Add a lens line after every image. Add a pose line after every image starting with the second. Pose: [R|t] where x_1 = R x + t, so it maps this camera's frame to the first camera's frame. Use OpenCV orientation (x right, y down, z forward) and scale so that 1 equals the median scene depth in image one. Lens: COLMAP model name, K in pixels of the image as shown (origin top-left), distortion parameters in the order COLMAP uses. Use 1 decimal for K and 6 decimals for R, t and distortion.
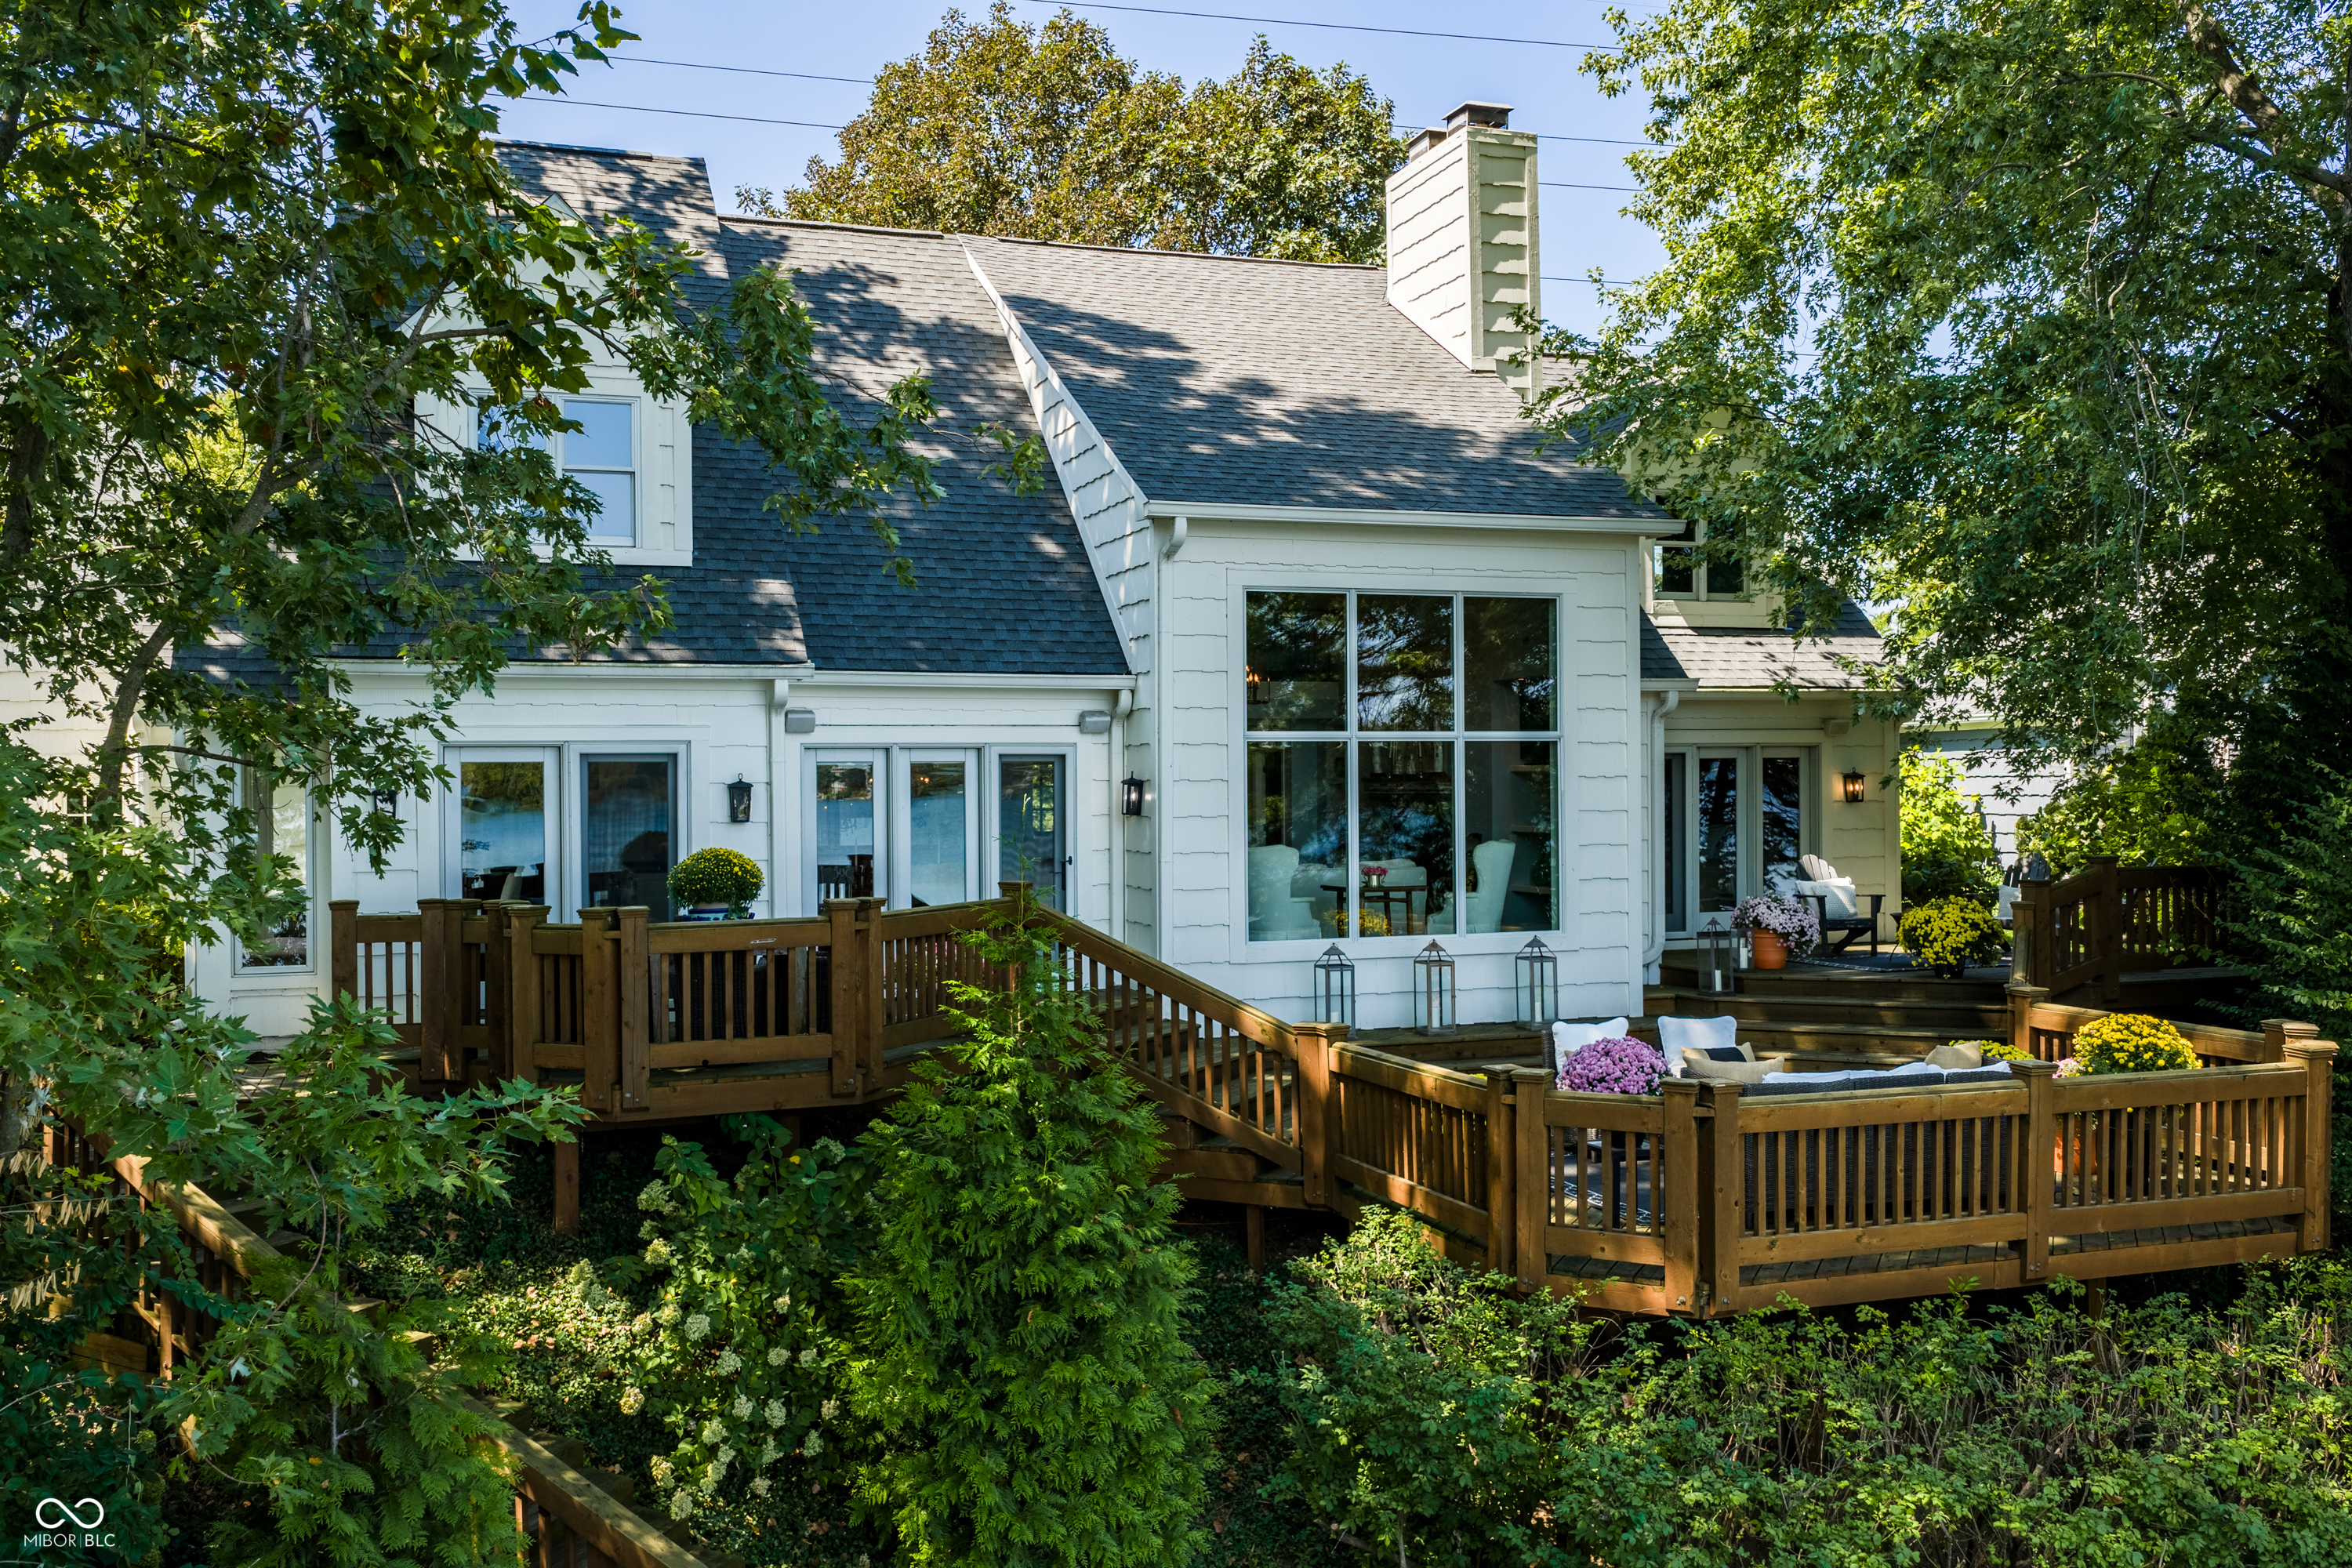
lens RADIAL K [[2006.5, 0, 1221.5], [0, 2006.5, 854.1], [0, 0, 1]] dist [-0.009584, -0.012155]
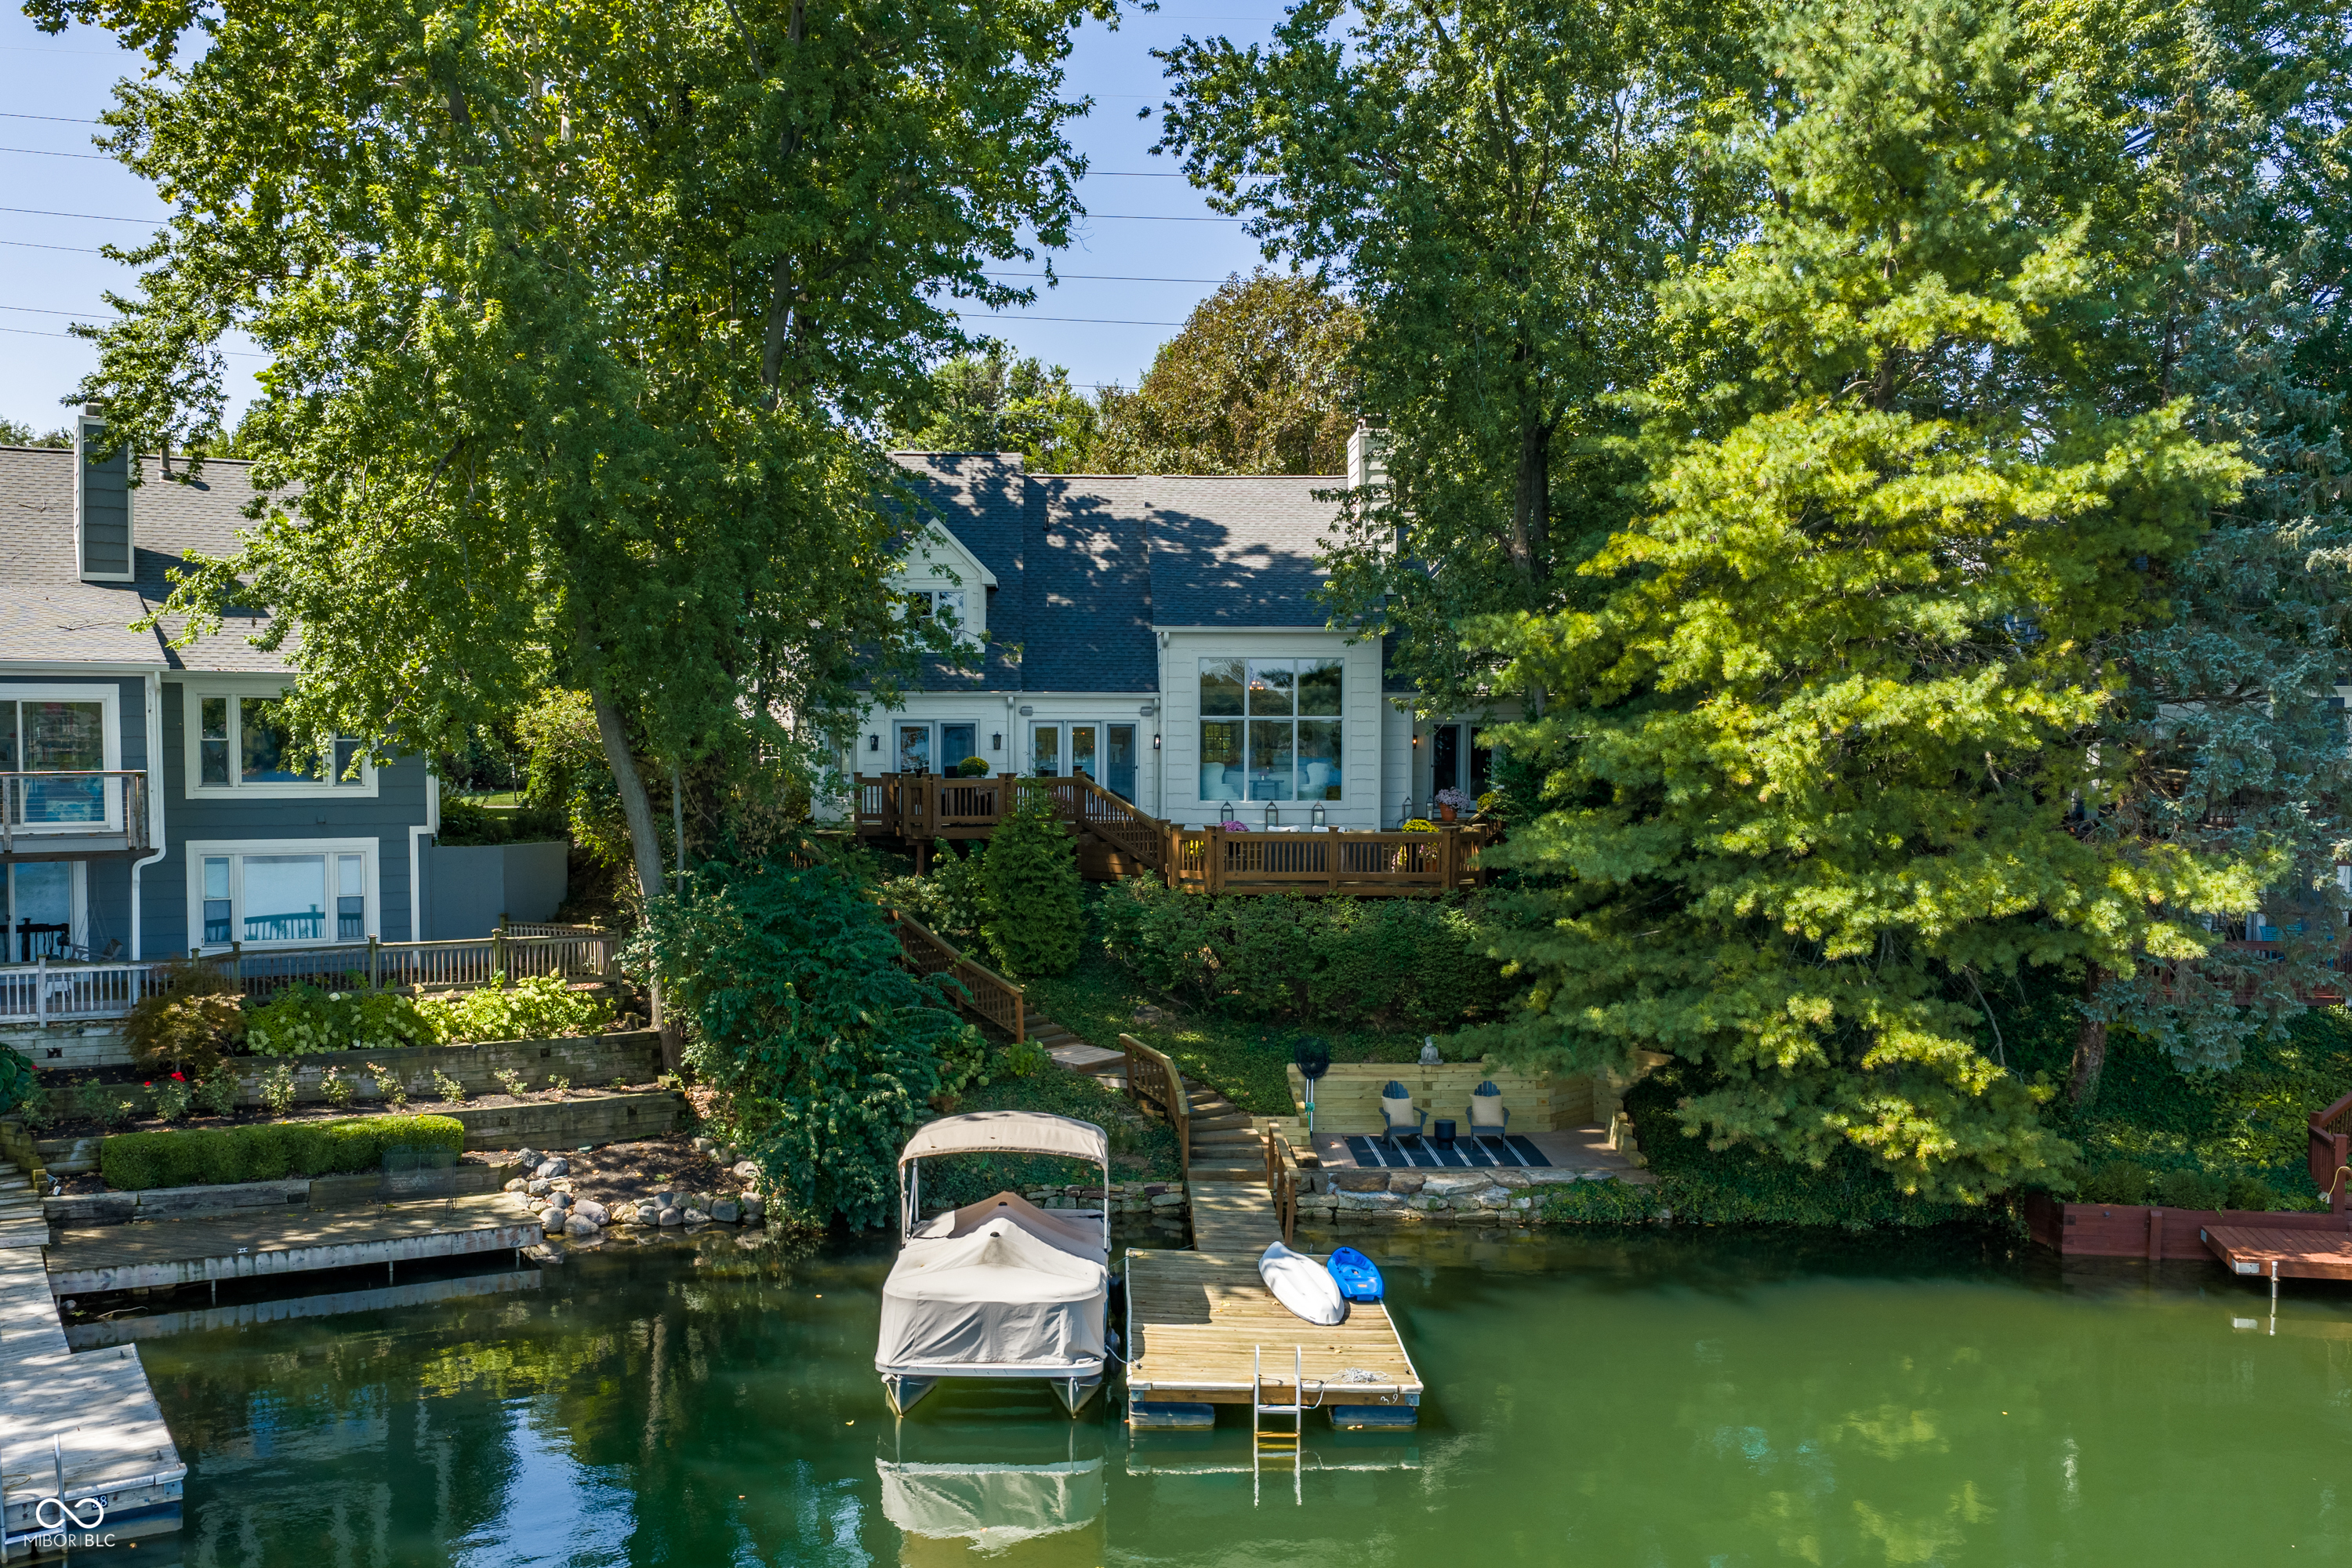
lens RADIAL K [[1994.9, 0, 1176.0], [0, 1994.9, 784.0], [0, 0, 1]] dist [0.011709, -0.027355]
pose [[0.959823, 0.018964, -0.279965, 0.674372], [-0.020144, 0.999796, -0.001338, 0.026862], [0.279882, 0.006924, 0.960009, -1.371081]]
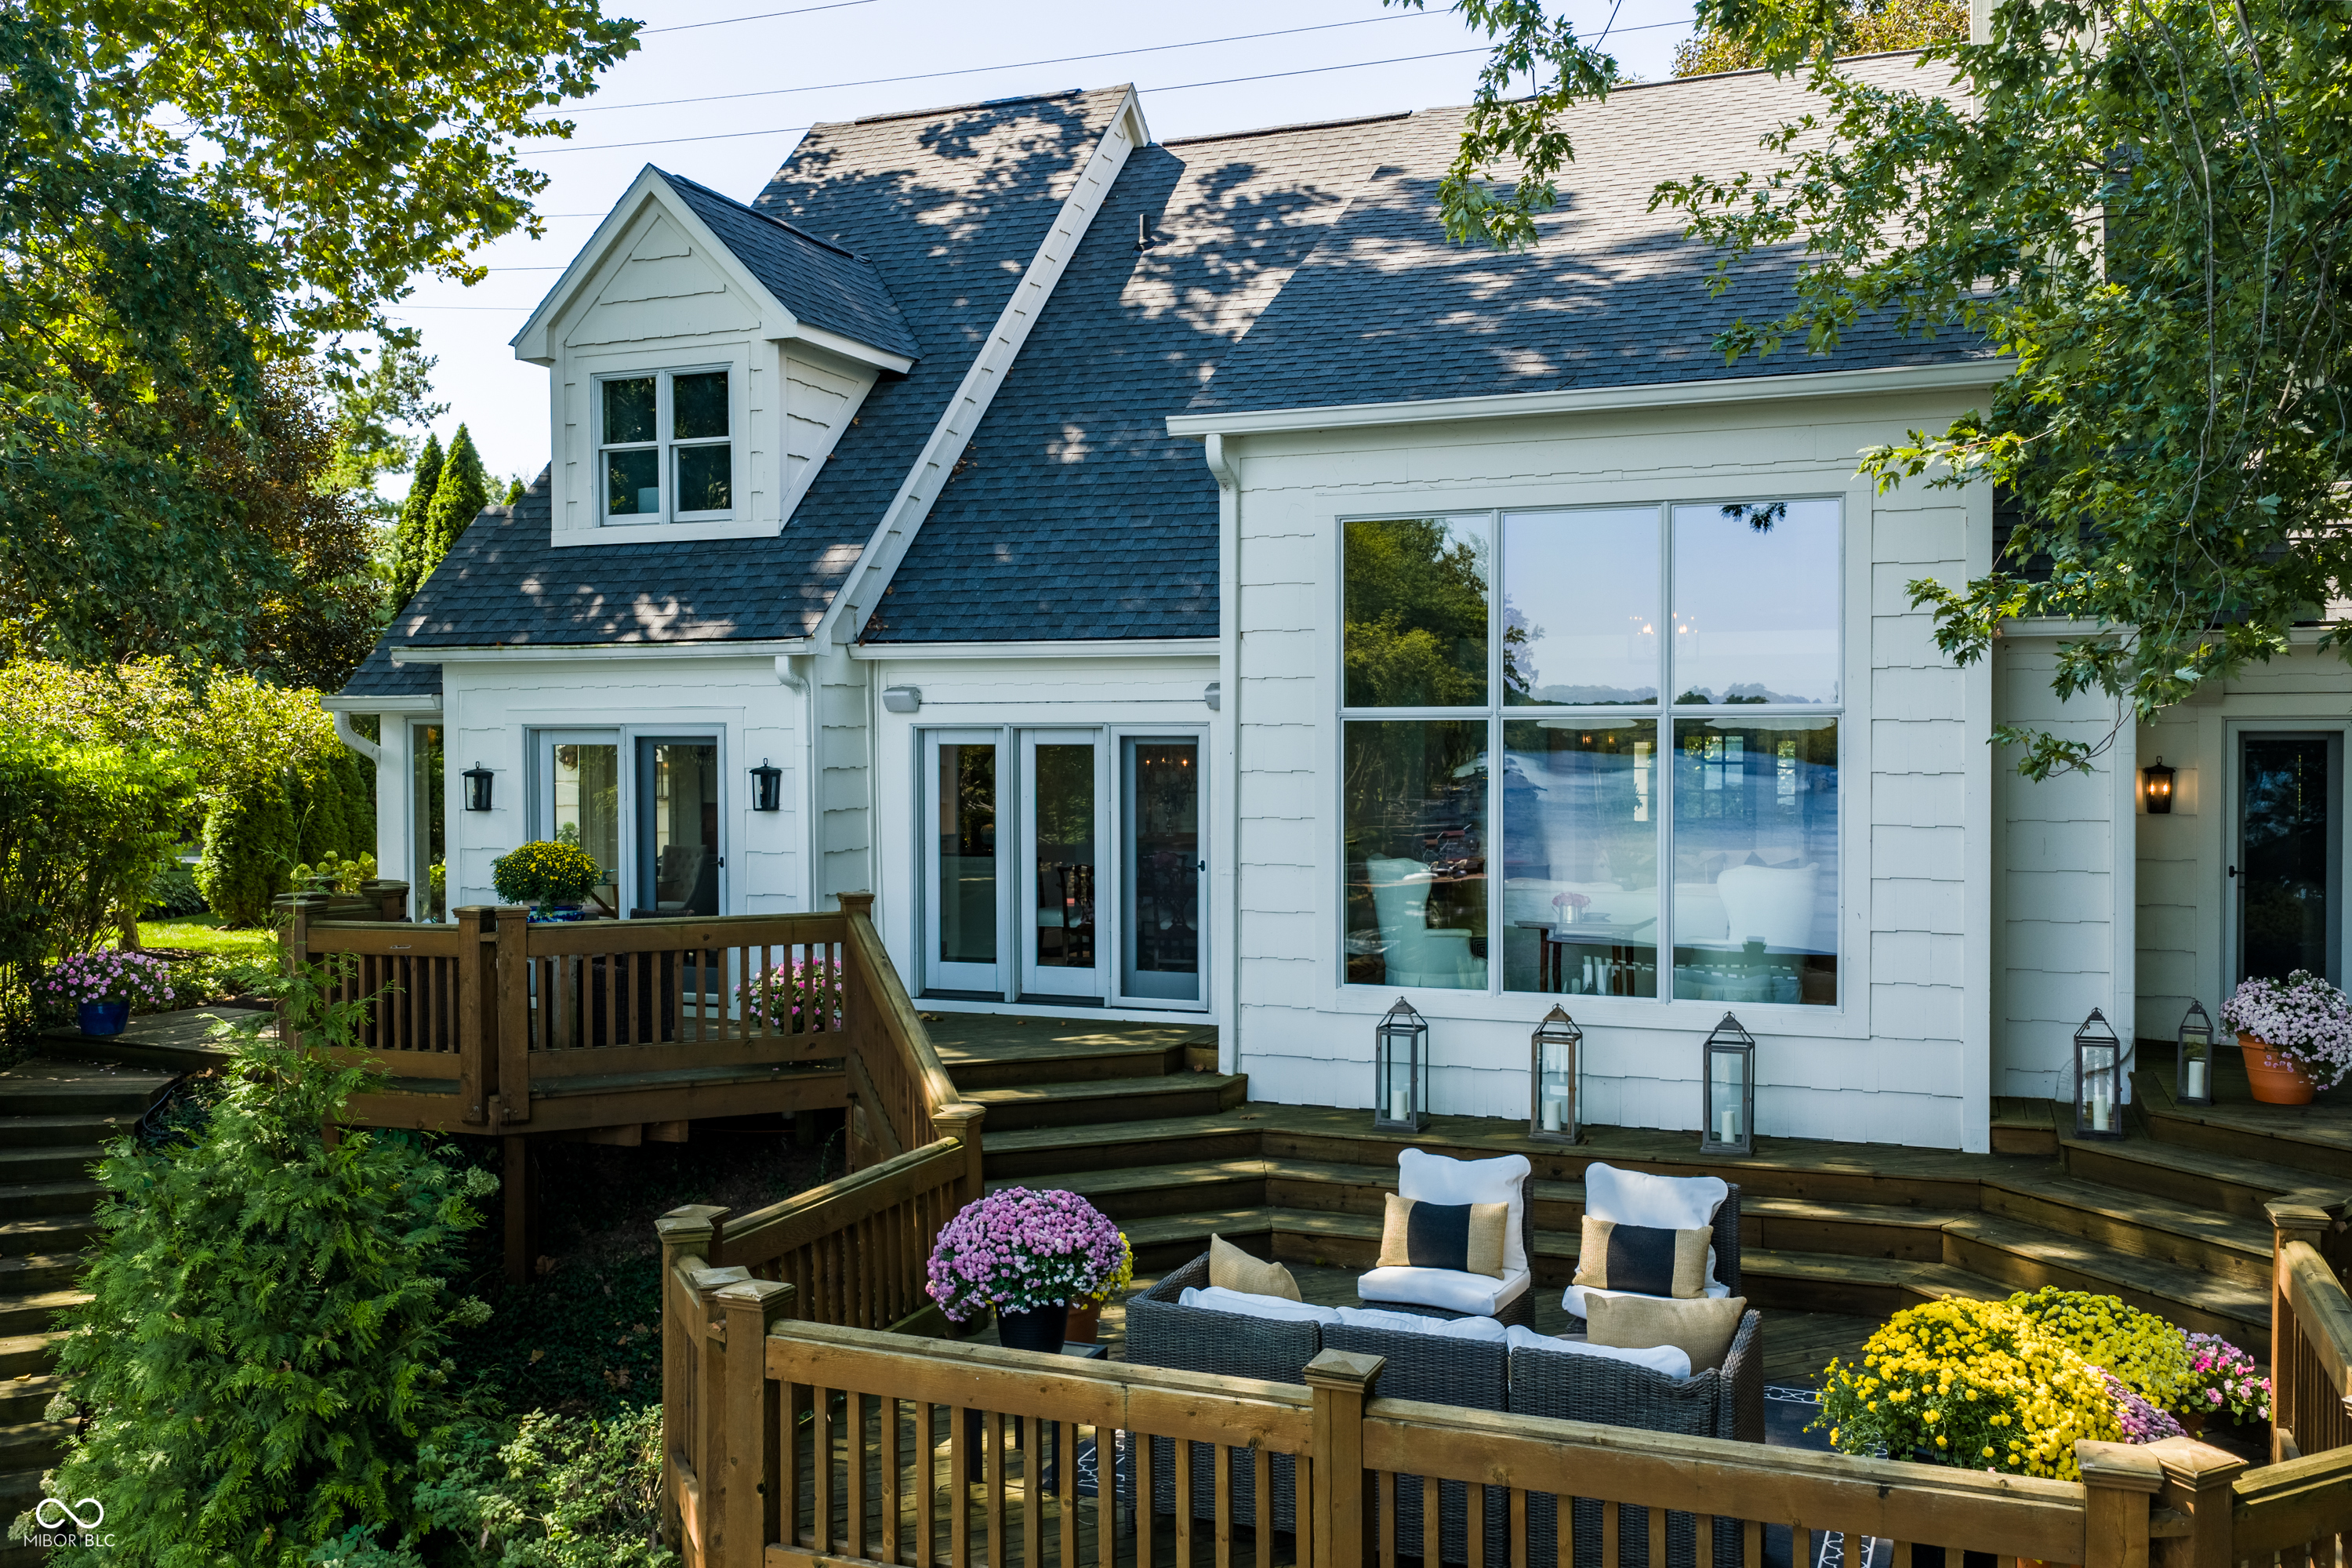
lens RADIAL K [[1994.9, 0, 1176.0], [0, 1994.9, 784.0], [0, 0, 1]] dist [0.011709, -0.027355]
pose [[0.778498, 0.013280, -0.627507, 0.430191], [-0.029489, 0.999446, -0.015433, -0.017794], [0.626954, 0.030520, 0.778458, 0.366888]]
